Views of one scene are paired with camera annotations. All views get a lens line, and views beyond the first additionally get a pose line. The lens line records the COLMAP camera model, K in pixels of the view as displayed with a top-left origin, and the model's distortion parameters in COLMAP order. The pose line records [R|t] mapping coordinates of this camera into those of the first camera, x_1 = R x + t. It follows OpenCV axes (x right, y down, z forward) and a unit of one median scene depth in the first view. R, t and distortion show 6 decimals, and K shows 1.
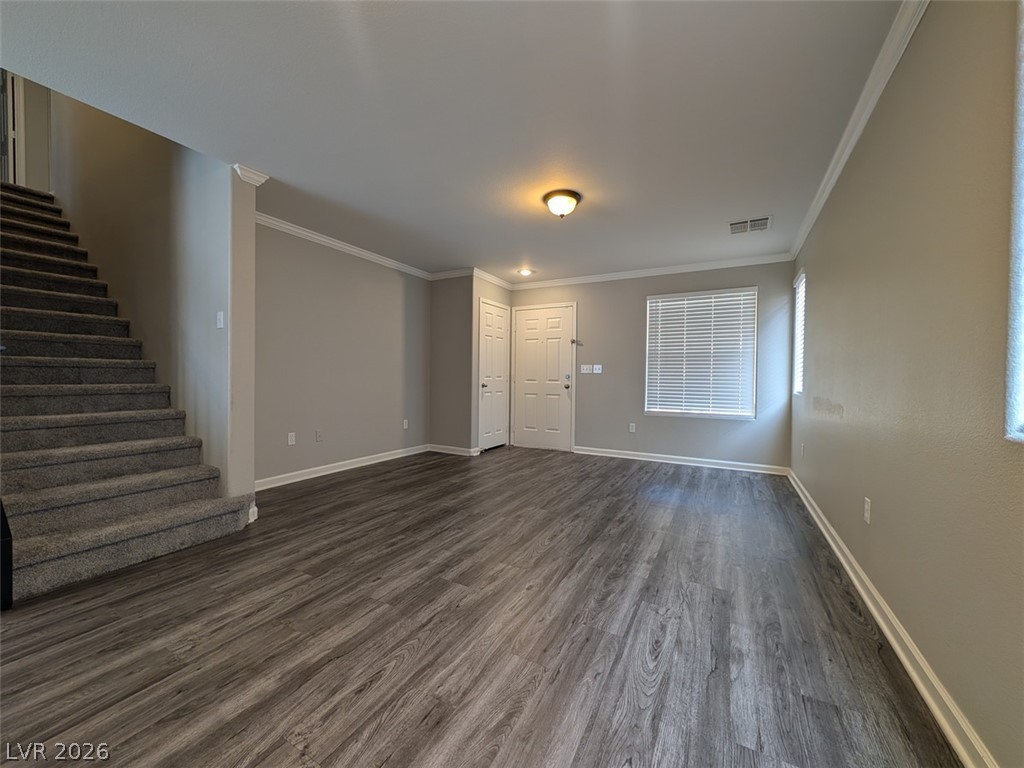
lens RADIAL K [[394.7, 0, 512.4], [0, 394.7, 383.9], [0, 0, 1]] dist [-0.000568, 0.000316]
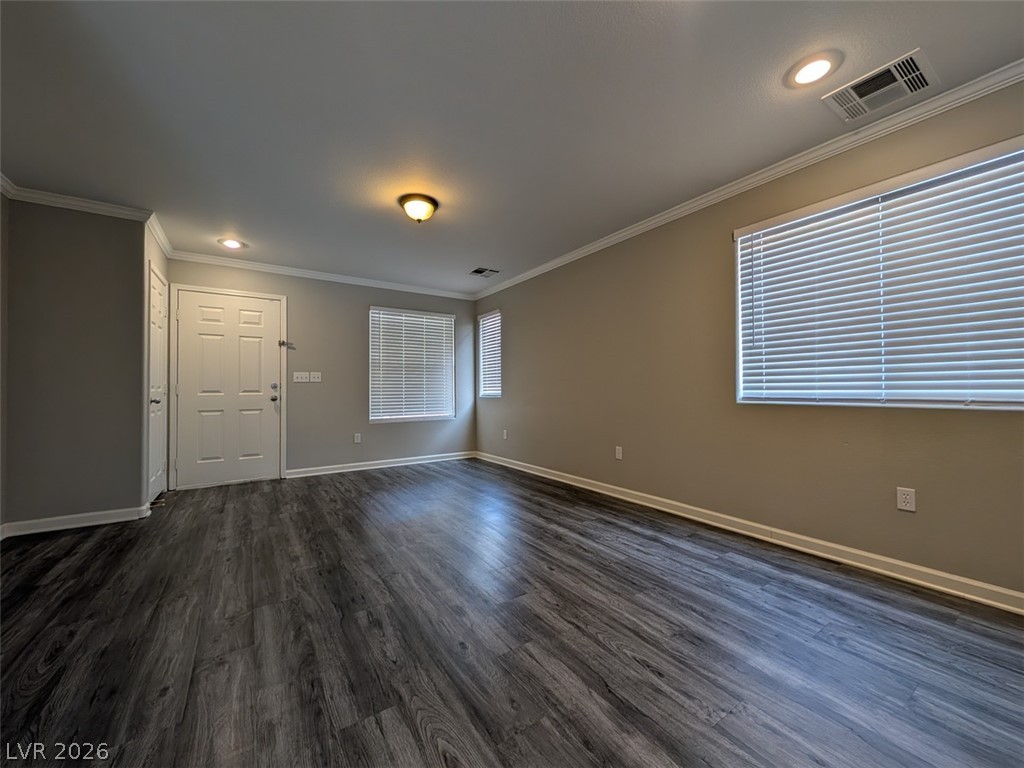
lens RADIAL K [[394.7, 0, 512.4], [0, 394.7, 383.9], [0, 0, 1]] dist [-0.000568, 0.000316]
pose [[0.458397, -0.002494, 0.888744, -0.813179], [0.025161, 0.999632, -0.010172, -0.005660], [-0.888391, 0.027025, 0.458291, 0.450273]]
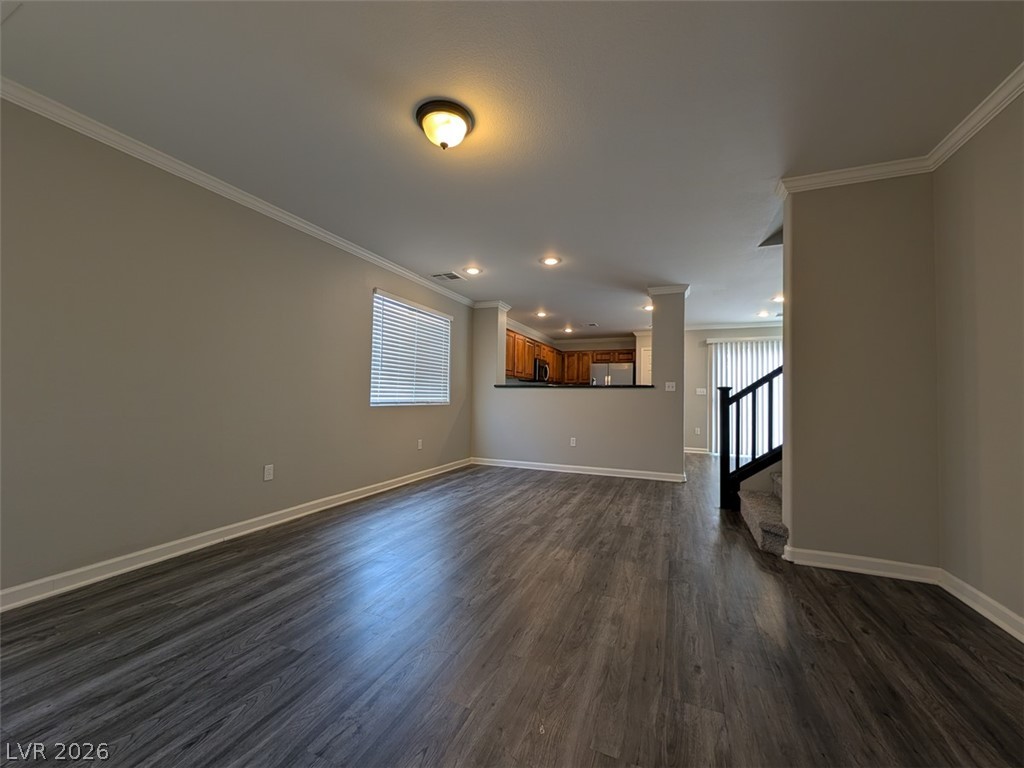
lens RADIAL K [[394.7, 0, 512.4], [0, 394.7, 383.9], [0, 0, 1]] dist [-0.000568, 0.000316]
pose [[-0.993564, -0.030690, -0.109032, 0.091699], [-0.028873, 0.999417, -0.018205, -0.025688], [0.109528, -0.014940, -0.993871, 2.106666]]
